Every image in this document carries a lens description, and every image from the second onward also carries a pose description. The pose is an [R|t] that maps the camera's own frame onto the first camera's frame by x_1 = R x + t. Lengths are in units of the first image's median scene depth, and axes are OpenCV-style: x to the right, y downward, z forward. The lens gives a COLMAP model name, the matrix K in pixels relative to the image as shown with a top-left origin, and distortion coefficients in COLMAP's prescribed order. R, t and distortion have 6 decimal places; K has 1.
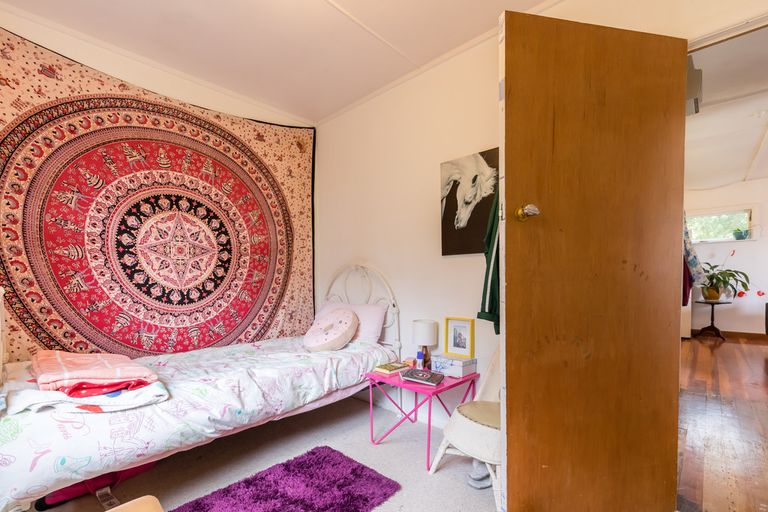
lens RADIAL K [[335.9, 0, 383.2], [0, 335.9, 289.7], [0, 0, 1]] dist [0.002287, 0.000377]
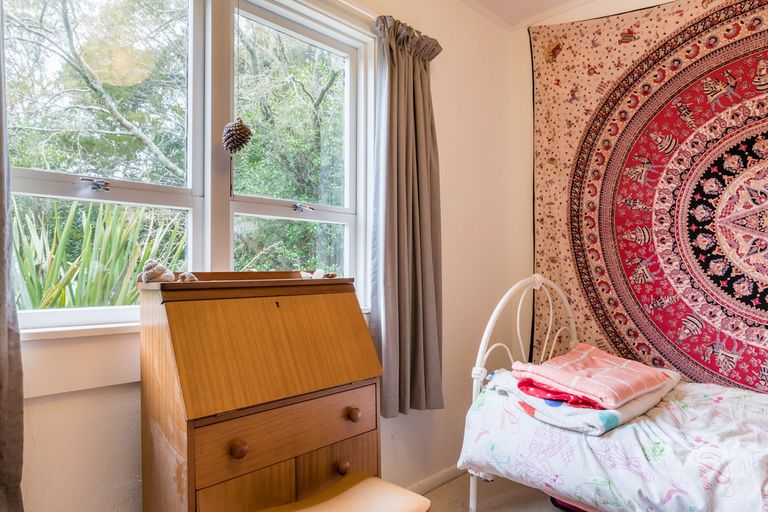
lens RADIAL K [[469.8, 0, 384.2], [0, 469.8, 268.4], [0, 0, 1]] dist [-0.001866, -0.000889]
pose [[-0.007816, 0.011569, -0.999903, 0.243947], [-0.040528, 0.999108, 0.011877, -0.017487], [0.999148, 0.040617, -0.007341, 0.352529]]
